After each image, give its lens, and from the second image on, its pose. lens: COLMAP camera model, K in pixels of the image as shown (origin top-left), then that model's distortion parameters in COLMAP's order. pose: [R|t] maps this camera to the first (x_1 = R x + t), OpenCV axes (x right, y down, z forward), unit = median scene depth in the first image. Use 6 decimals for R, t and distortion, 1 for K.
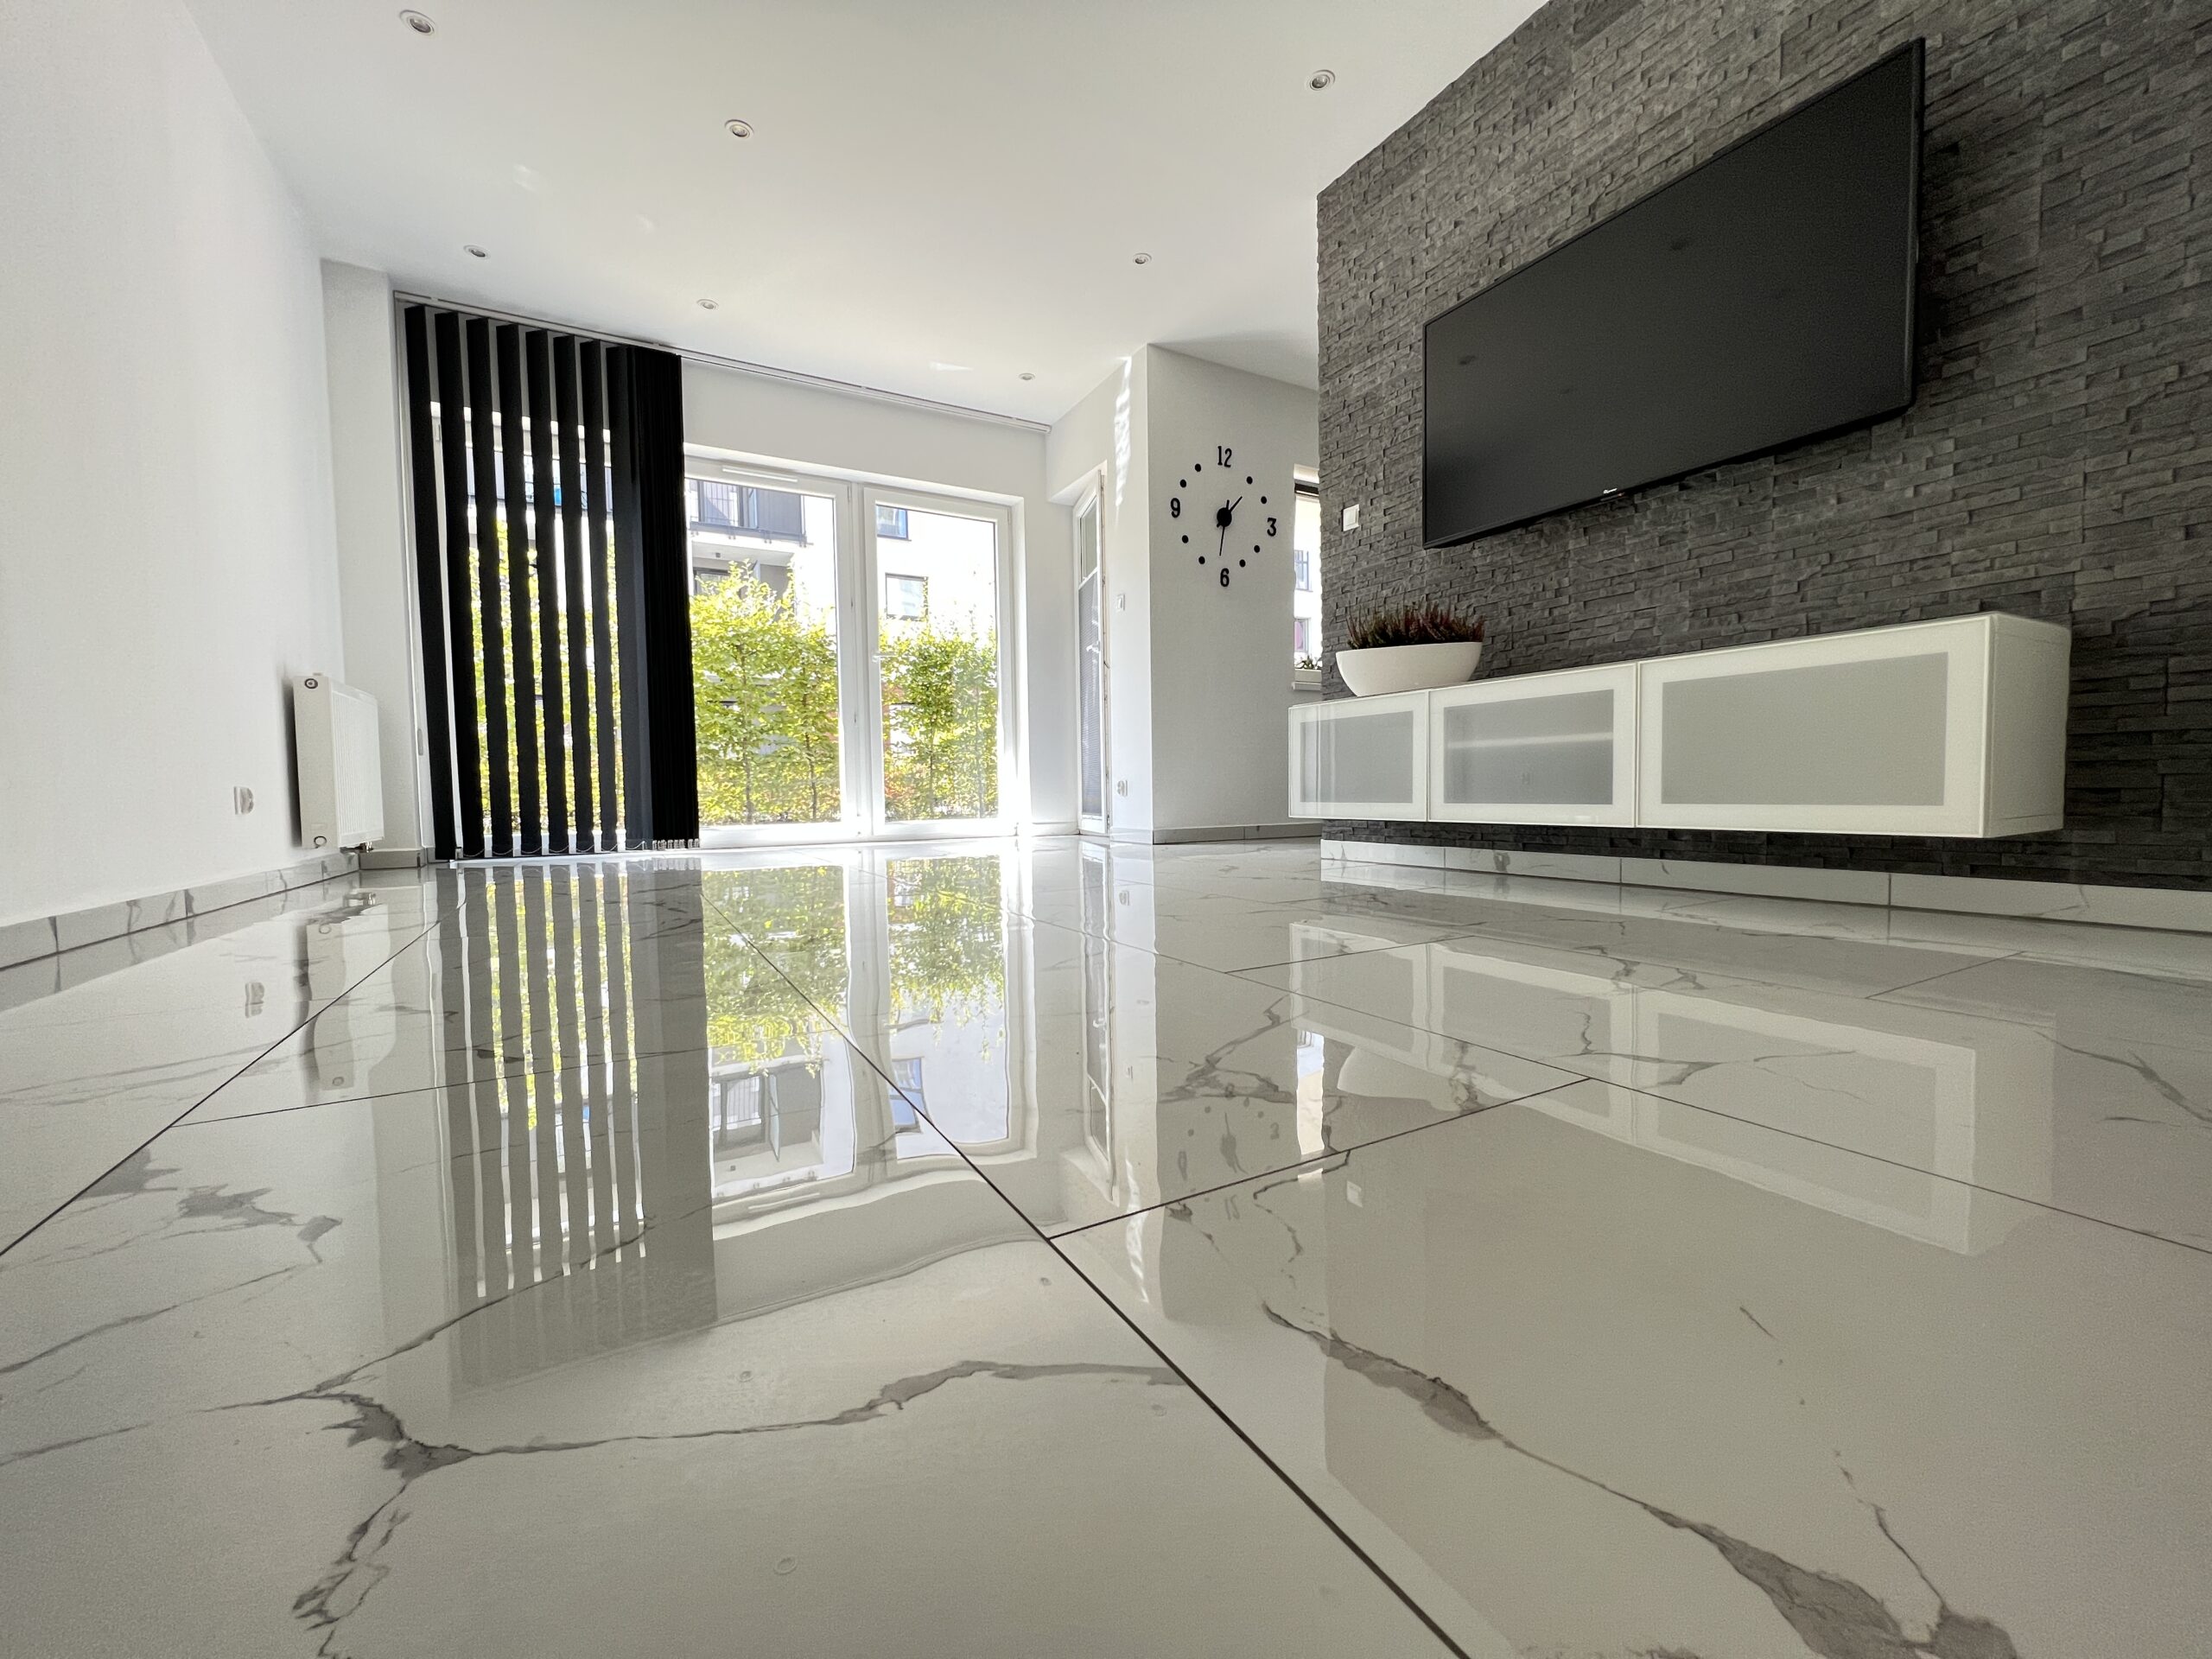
lens RADIAL K [[882.3, 0, 1114.1], [0, 882.3, 829.3], [0, 0, 1]] dist [-0.001393, 0.000555]
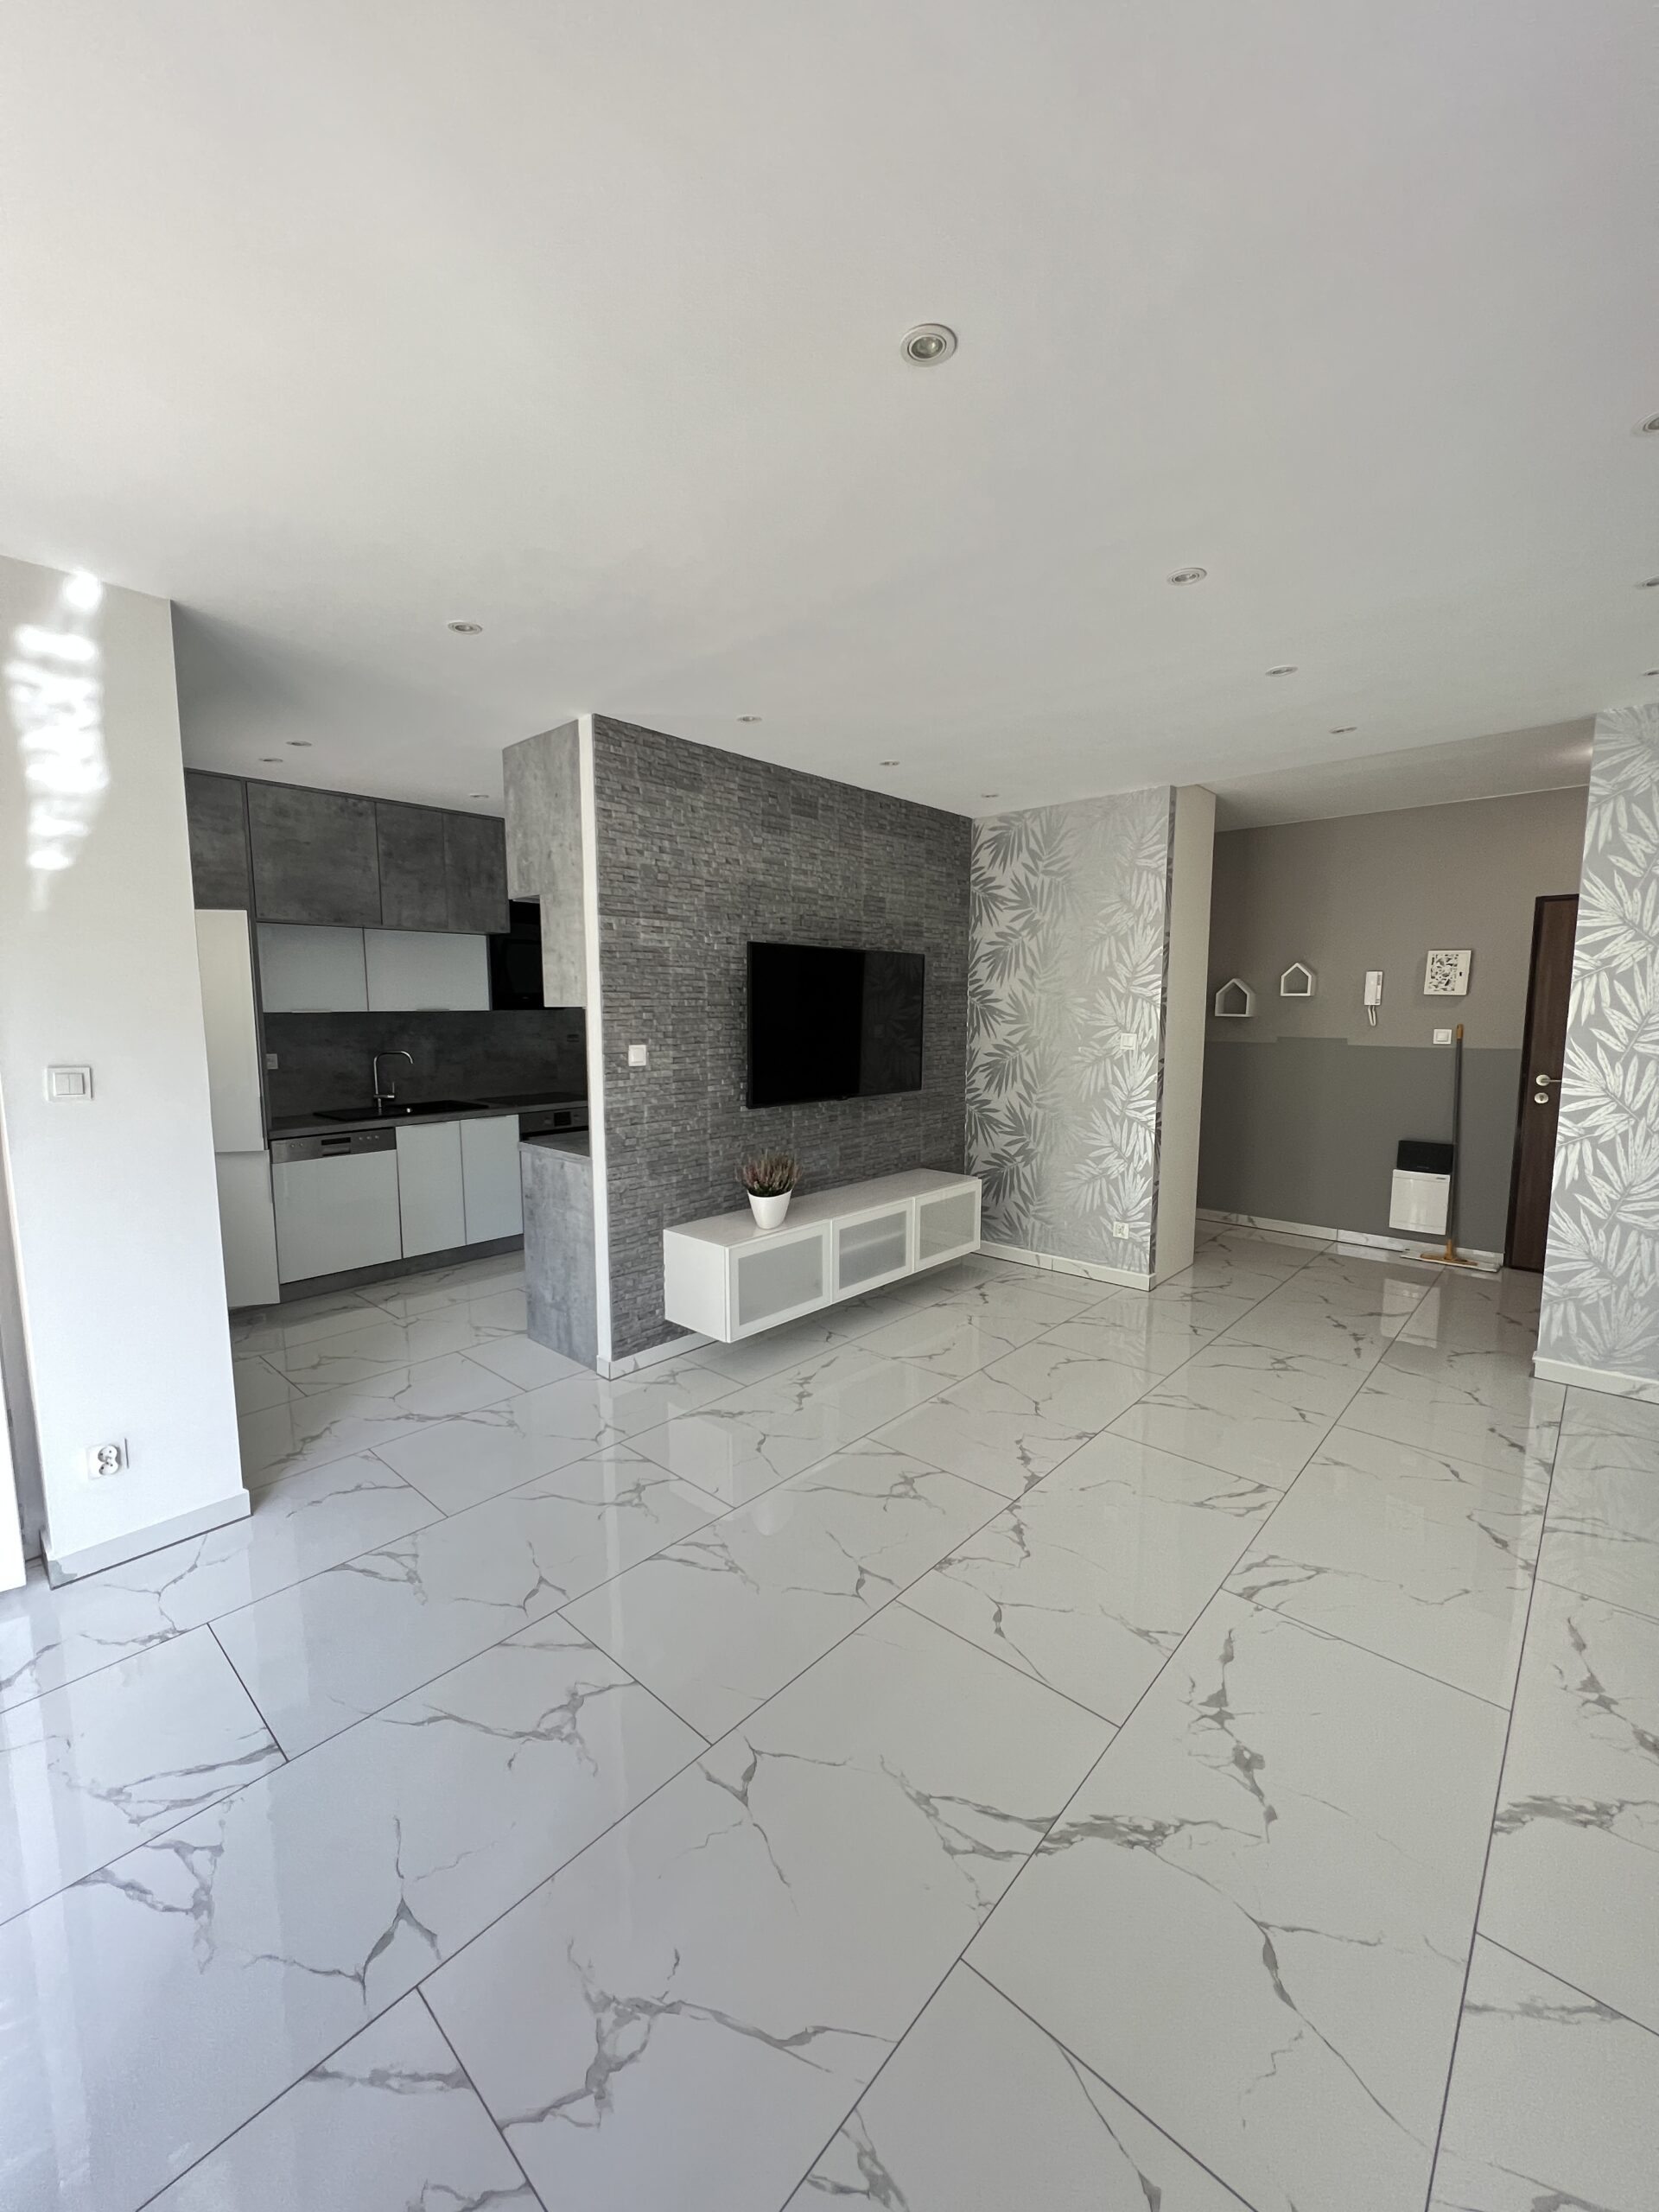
lens RADIAL K [[882.3, 0, 819.3], [0, 882.3, 1114.0], [0, 0, 1]] dist [-0.001393, 0.000555]
pose [[-0.298096, -0.094448, 0.949852, -0.904699], [0.057479, 0.991511, 0.116629, -0.441310], [-0.952804, 0.089364, -0.290137, 1.237368]]
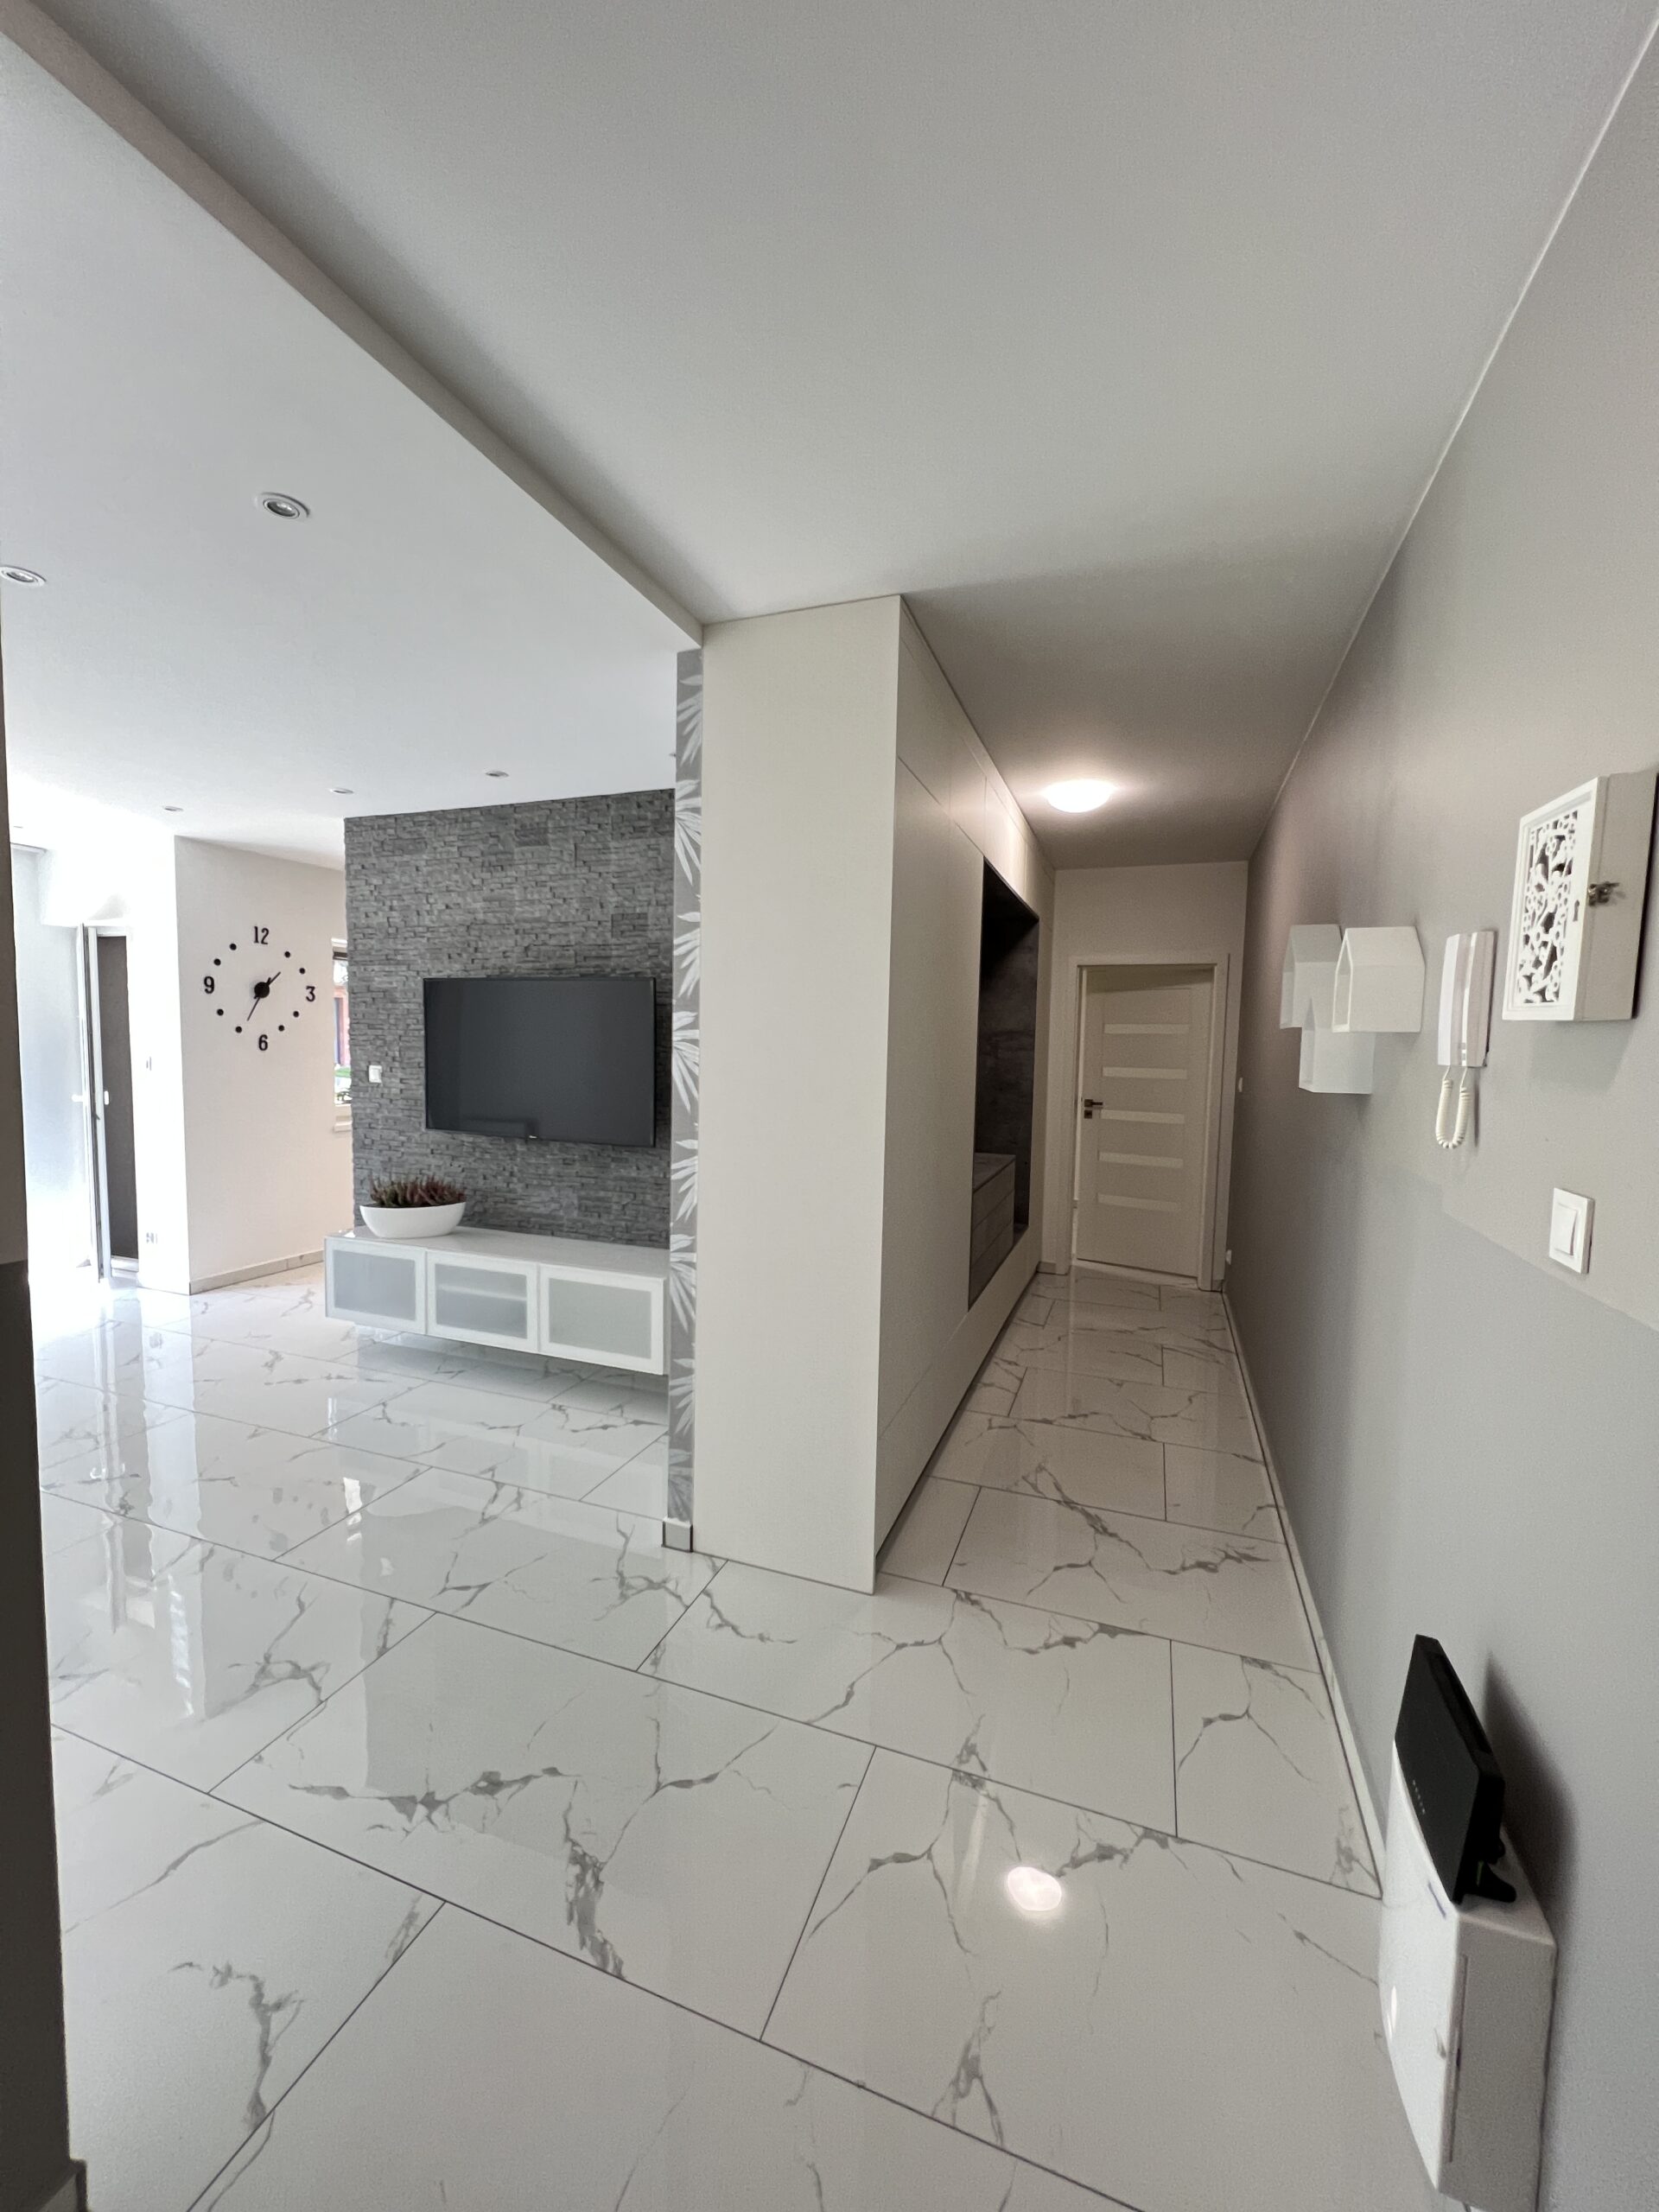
lens RADIAL K [[882.3, 0, 823.4], [0, 882.3, 1103.0], [0, 0, 1]] dist [-0.001393, 0.000555]
pose [[0.771009, -0.017259, 0.636591, -0.064699], [-0.000441, 0.999618, 0.027635, -0.387713], [-0.636824, -0.021587, 0.770707, -0.511904]]
